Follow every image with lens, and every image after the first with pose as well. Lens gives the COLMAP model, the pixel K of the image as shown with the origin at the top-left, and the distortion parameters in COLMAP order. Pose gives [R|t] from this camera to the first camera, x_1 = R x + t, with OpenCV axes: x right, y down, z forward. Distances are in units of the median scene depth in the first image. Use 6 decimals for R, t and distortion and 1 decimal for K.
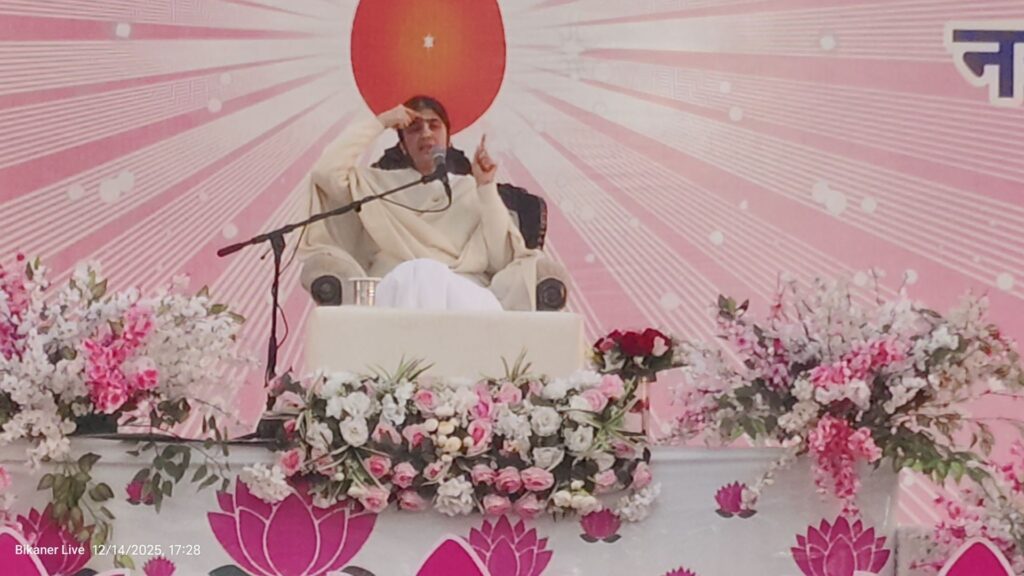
lens RADIAL K [[4862.4, 0, 512.0], [0, 4862.4, 288.0], [0, 0, 1]] dist [0.239600, -2.325257]
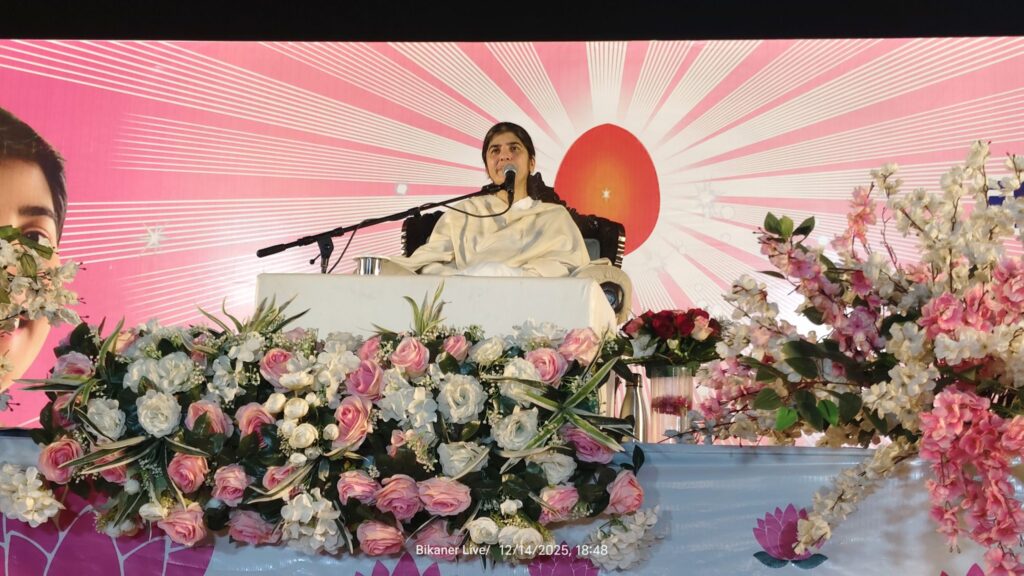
lens RADIAL K [[1442.2, 0, 512.0], [0, 1442.2, 288.0], [0, 0, 1]] dist [-0.008238, 0.002089]
pose [[0.984430, -0.007694, -0.175607, 0.043957], [-0.010598, 0.994626, -0.102990, 0.031948], [0.175456, 0.103248, 0.979058, 0.824426]]
